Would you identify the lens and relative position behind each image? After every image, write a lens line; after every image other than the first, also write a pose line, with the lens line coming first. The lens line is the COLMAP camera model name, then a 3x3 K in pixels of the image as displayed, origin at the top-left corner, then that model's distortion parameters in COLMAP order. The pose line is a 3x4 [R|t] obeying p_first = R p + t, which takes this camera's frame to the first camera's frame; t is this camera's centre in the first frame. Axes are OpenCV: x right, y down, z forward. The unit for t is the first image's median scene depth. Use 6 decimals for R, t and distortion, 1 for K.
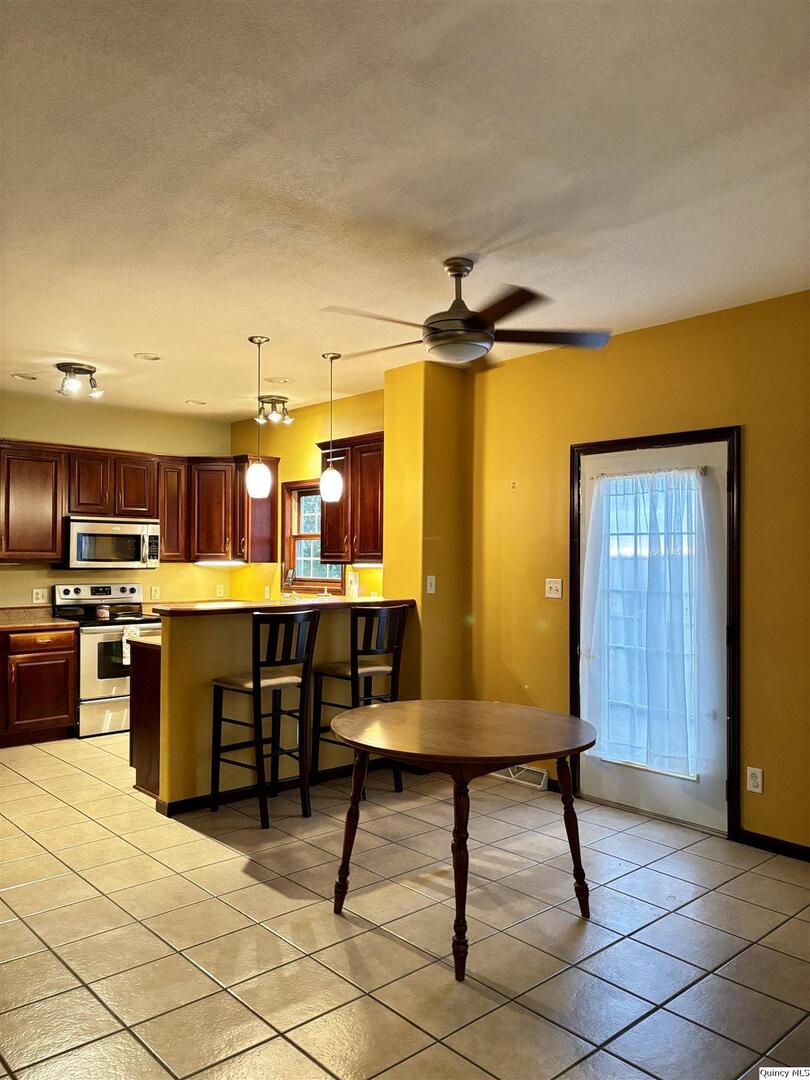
lens RADIAL K [[805.0, 0, 413.1], [0, 805.0, 544.2], [0, 0, 1]] dist [-0.024262, -0.010663]
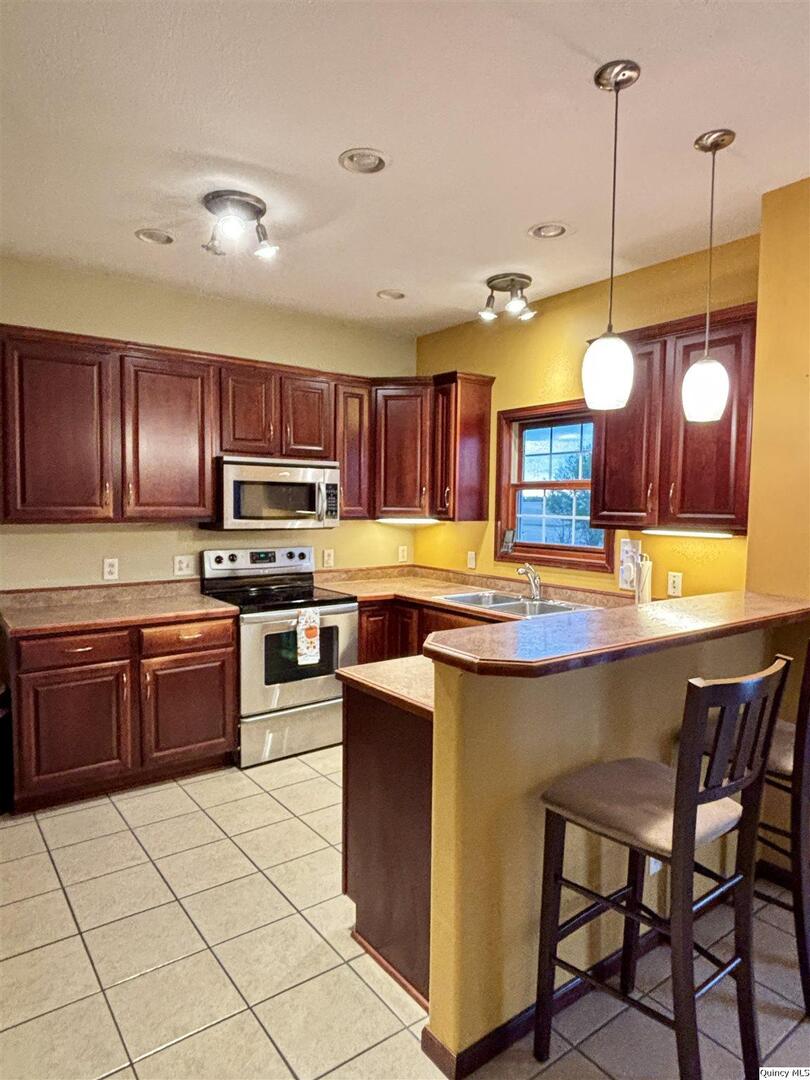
lens RADIAL K [[664.6, 0, 399.3], [0, 664.6, 539.4], [0, 0, 1]] dist [0.001987, -0.003424]
pose [[0.992672, 0.012438, -0.120199, -0.191869], [-0.003769, 0.997392, 0.072083, -0.004110], [0.120783, -0.071101, 0.990129, 0.409815]]
